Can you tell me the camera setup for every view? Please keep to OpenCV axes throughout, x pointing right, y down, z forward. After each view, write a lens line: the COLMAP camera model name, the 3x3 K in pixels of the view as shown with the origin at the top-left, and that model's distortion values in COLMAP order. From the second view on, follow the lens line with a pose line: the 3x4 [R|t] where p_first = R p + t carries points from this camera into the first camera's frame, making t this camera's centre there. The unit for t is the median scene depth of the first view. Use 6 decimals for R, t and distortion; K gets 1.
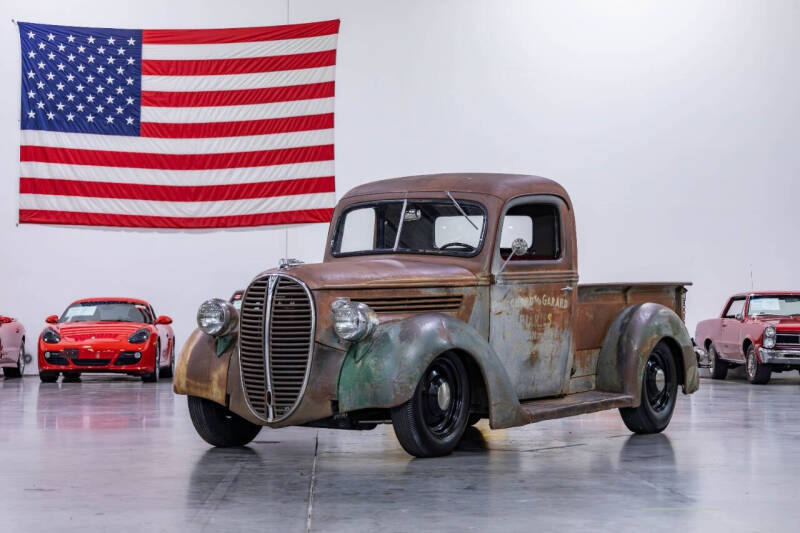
lens RADIAL K [[1558.8, 0, 400.0], [0, 1558.8, 266.5], [0, 0, 1]] dist [-0.071637, -0.069377]
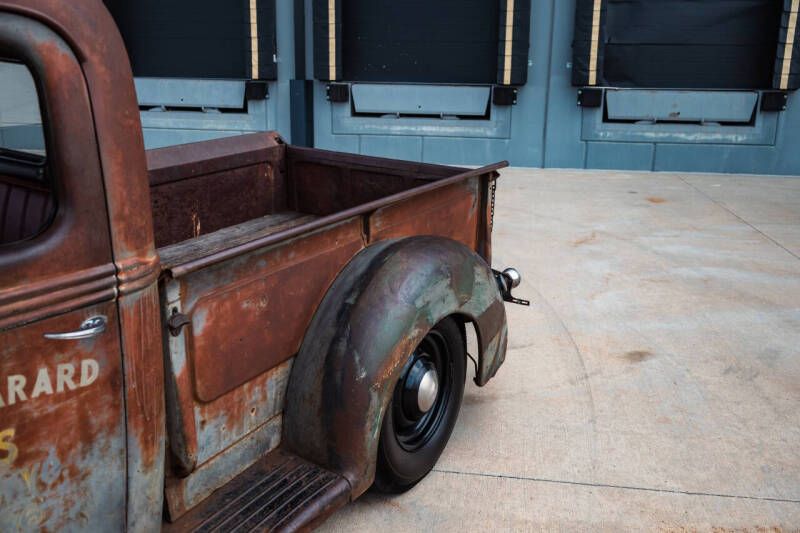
lens RADIAL K [[739.7, 0, 401.5], [0, 739.7, 256.5], [0, 0, 1]] dist [0.010080, 0.007915]
pose [[0.999525, 0.010886, 0.028835, 0.179156], [-0.018781, 0.956916, 0.289758, -0.047735], [-0.024439, -0.290162, 0.956665, 0.925812]]
